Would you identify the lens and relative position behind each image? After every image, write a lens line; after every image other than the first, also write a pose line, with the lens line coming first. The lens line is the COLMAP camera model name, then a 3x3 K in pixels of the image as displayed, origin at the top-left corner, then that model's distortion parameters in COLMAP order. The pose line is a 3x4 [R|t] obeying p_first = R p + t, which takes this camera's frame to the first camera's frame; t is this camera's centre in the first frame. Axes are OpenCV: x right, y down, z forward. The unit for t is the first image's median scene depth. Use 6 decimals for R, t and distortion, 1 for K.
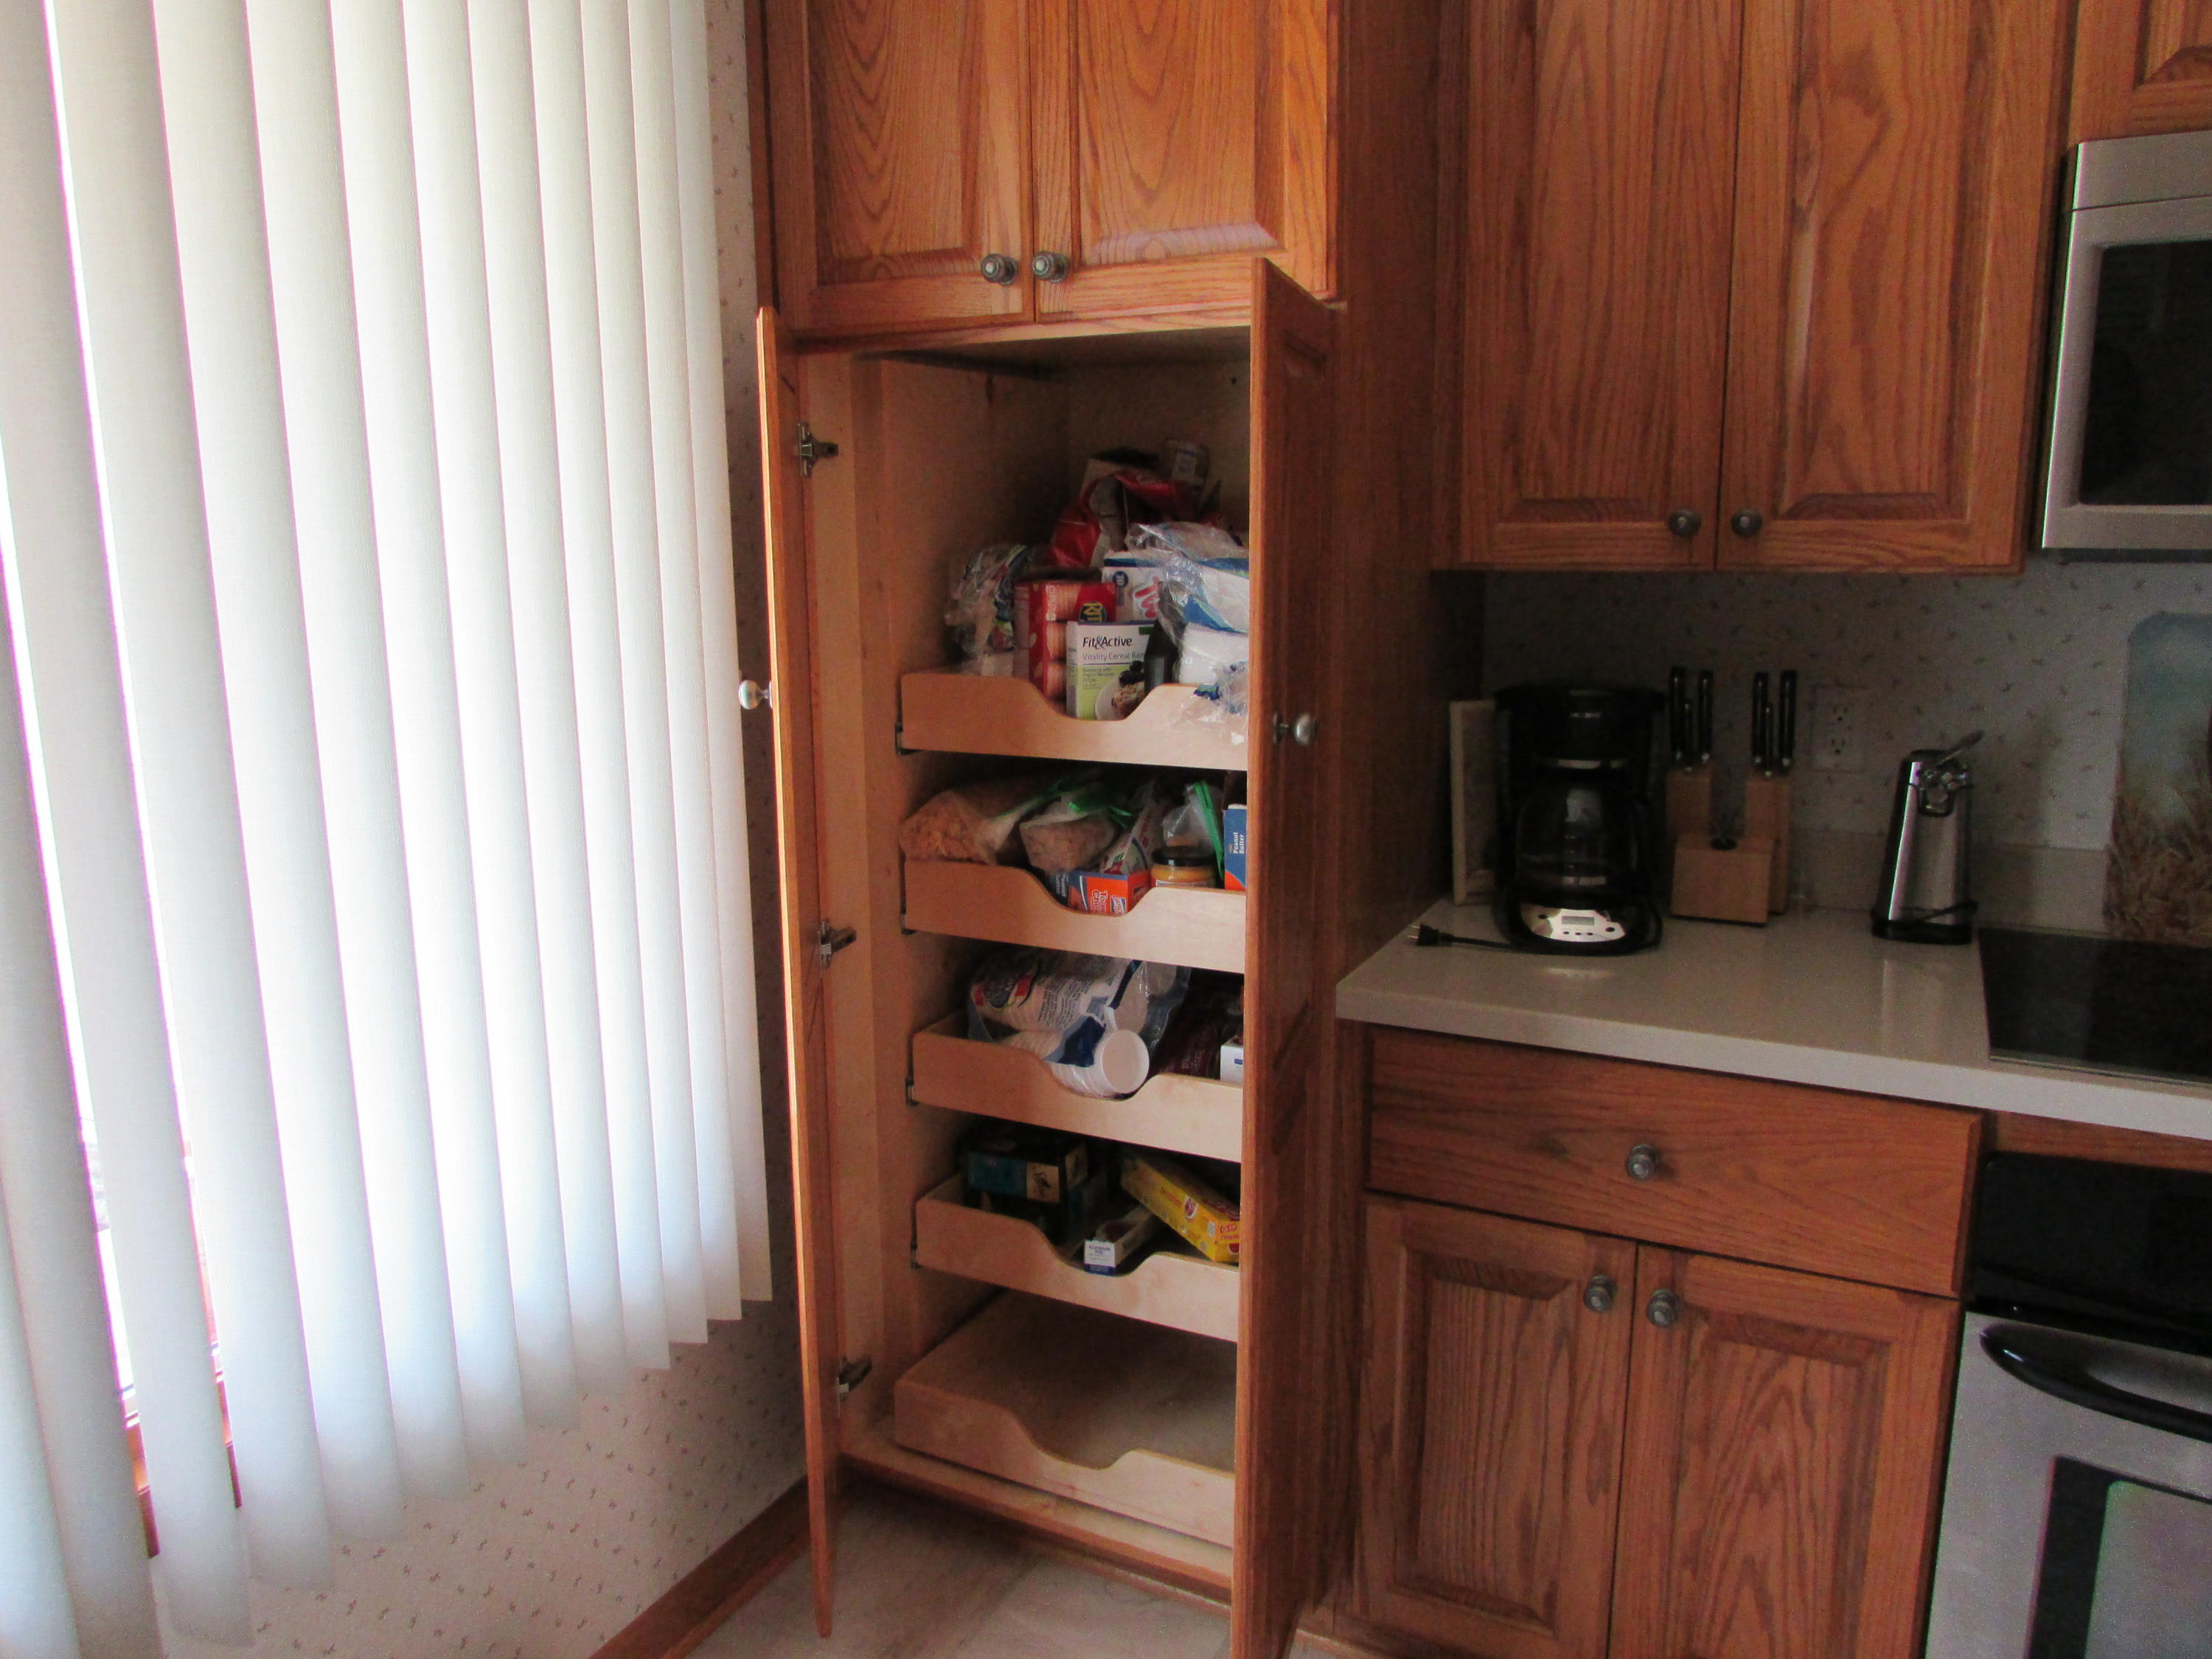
lens RADIAL K [[1618.7, 0, 1104.4], [0, 1618.7, 828.9], [0, 0, 1]] dist [-0.037867, 0.016539]
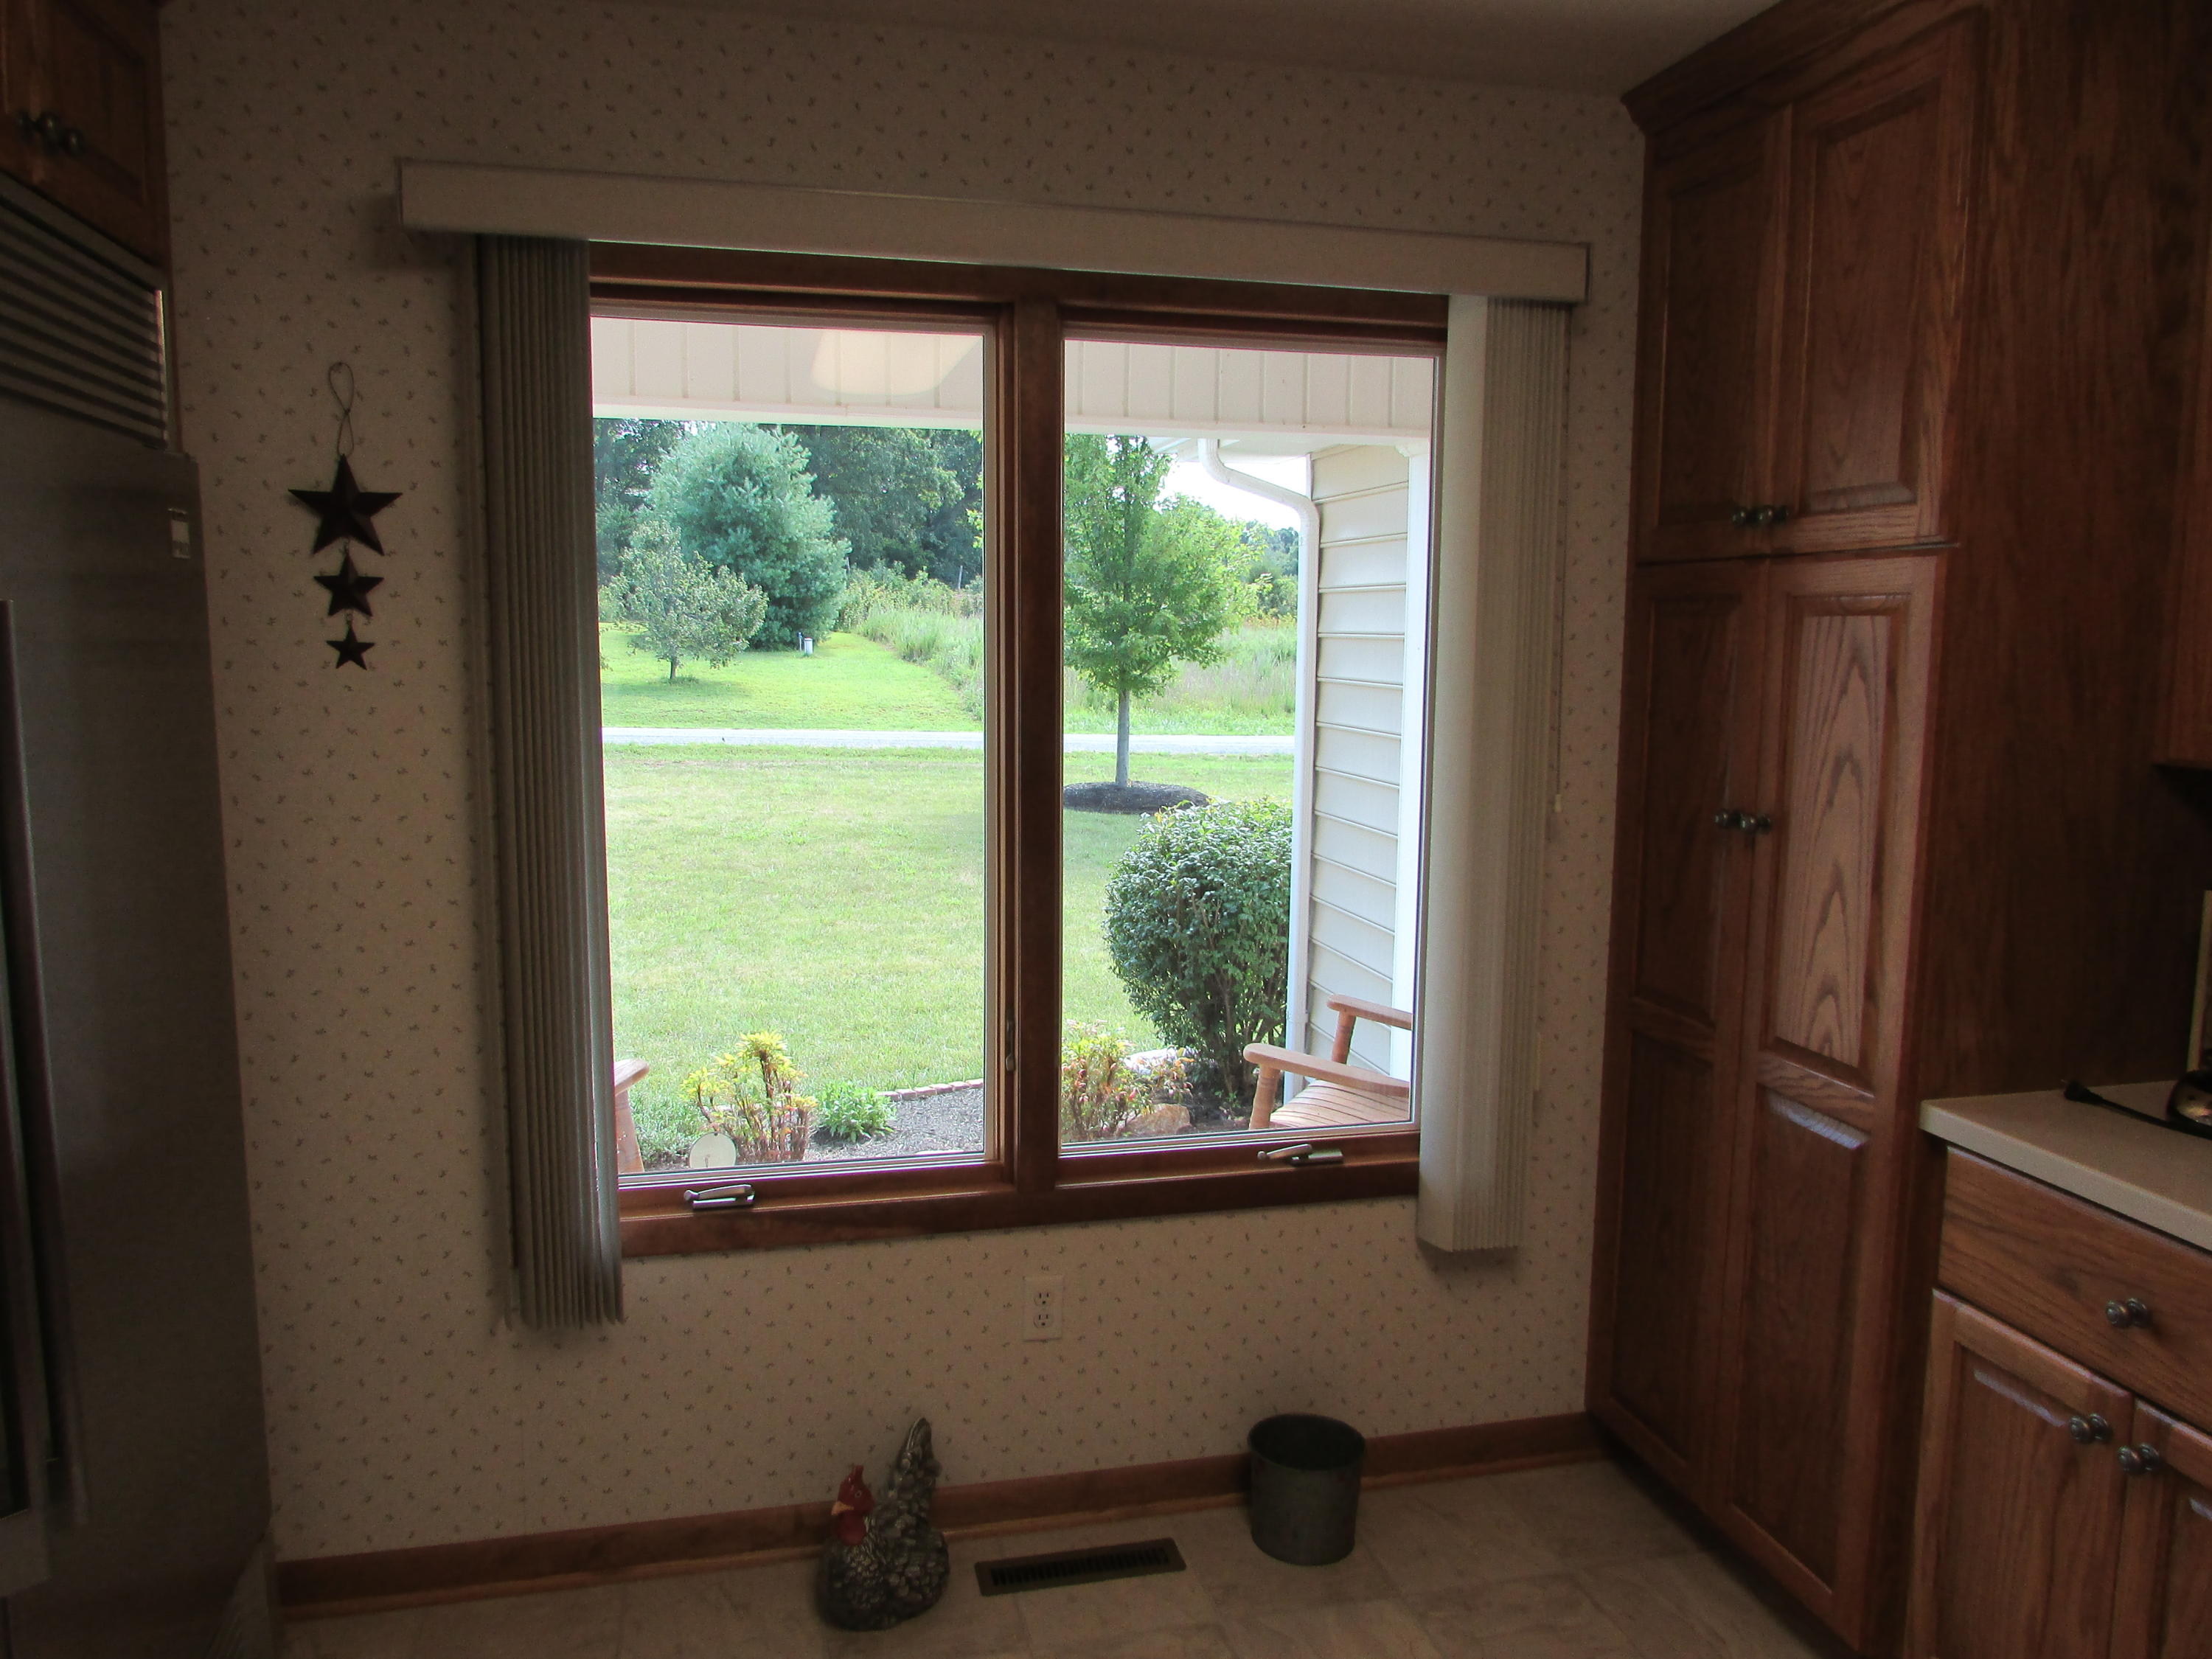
lens RADIAL K [[1569.2, 0, 1112.3], [0, 1569.2, 825.0], [0, 0, 1]] dist [-0.019771, -0.001630]
pose [[0.653726, 0.108729, -0.748880, 0.564999], [-0.173853, 0.984732, -0.008791, 0.011230], [0.736490, 0.135942, 0.662647, -0.216811]]
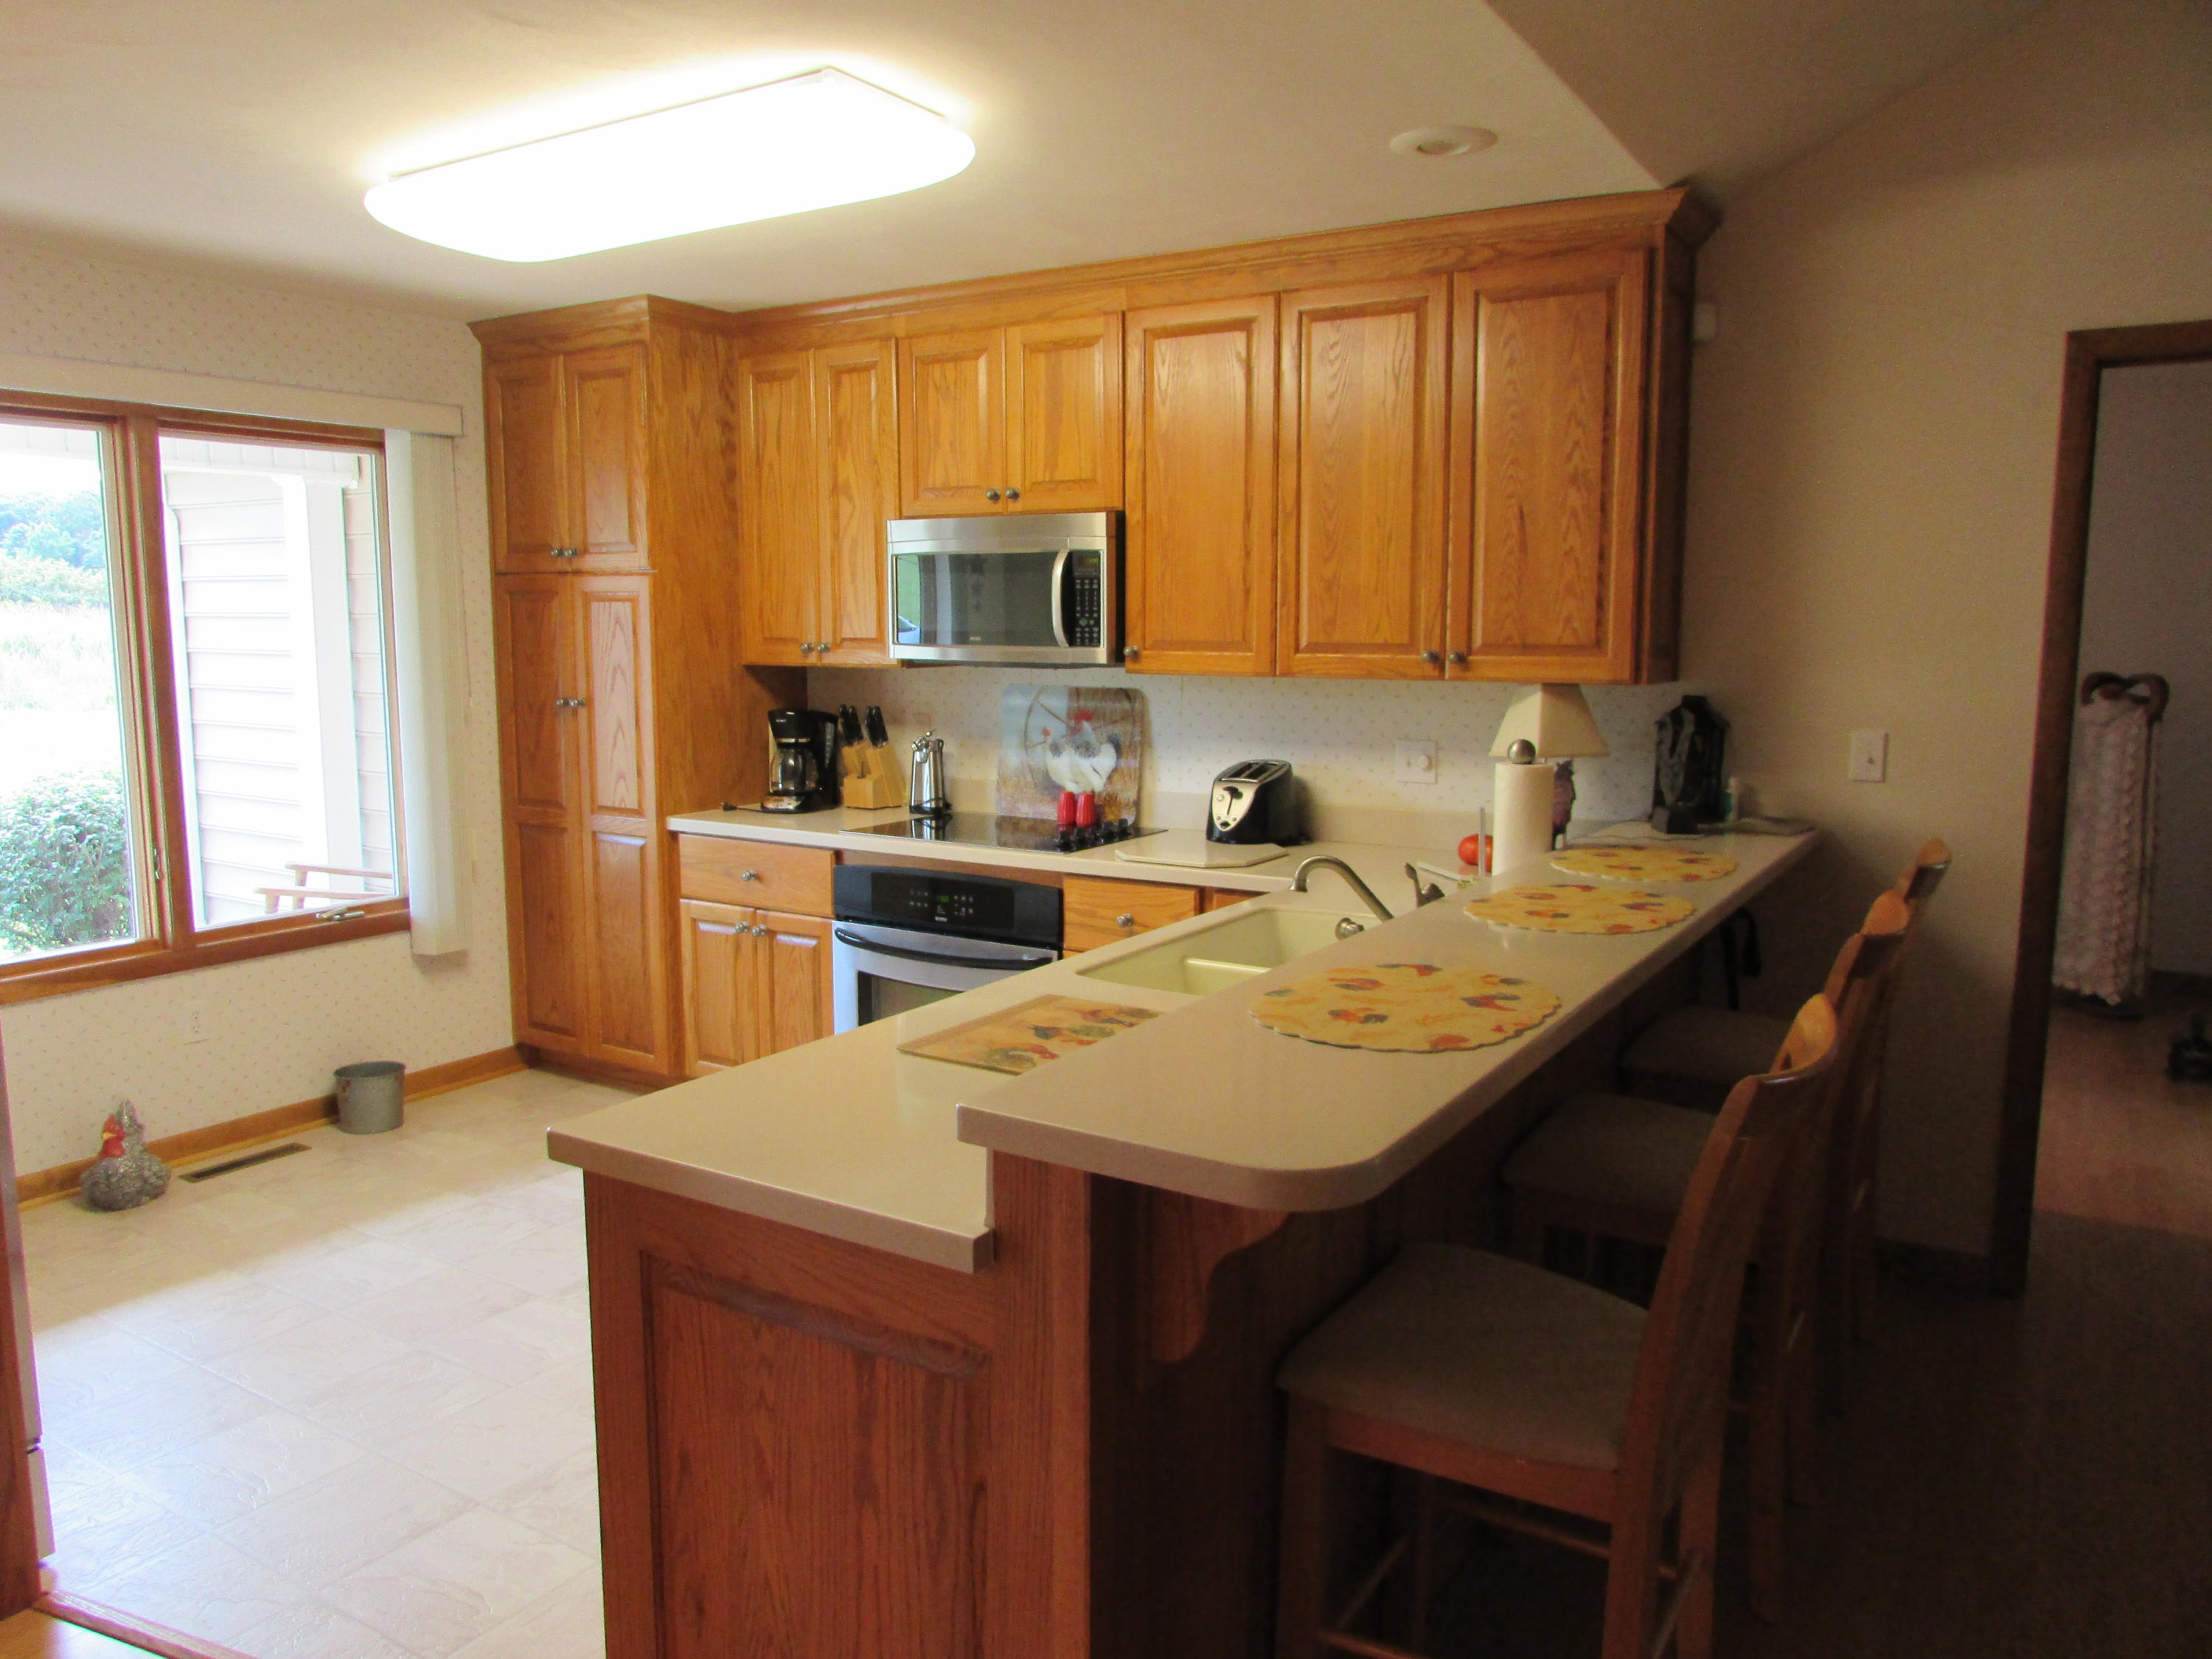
lens RADIAL K [[1569.2, 0, 1108.4], [0, 1569.2, 818.1], [0, 0, 1]] dist [-0.019771, -0.001630]
pose [[0.996544, 0.023852, -0.079570, 1.040524], [-0.030314, 0.996251, -0.081025, 0.279068], [0.077339, 0.083157, 0.993531, -1.477115]]
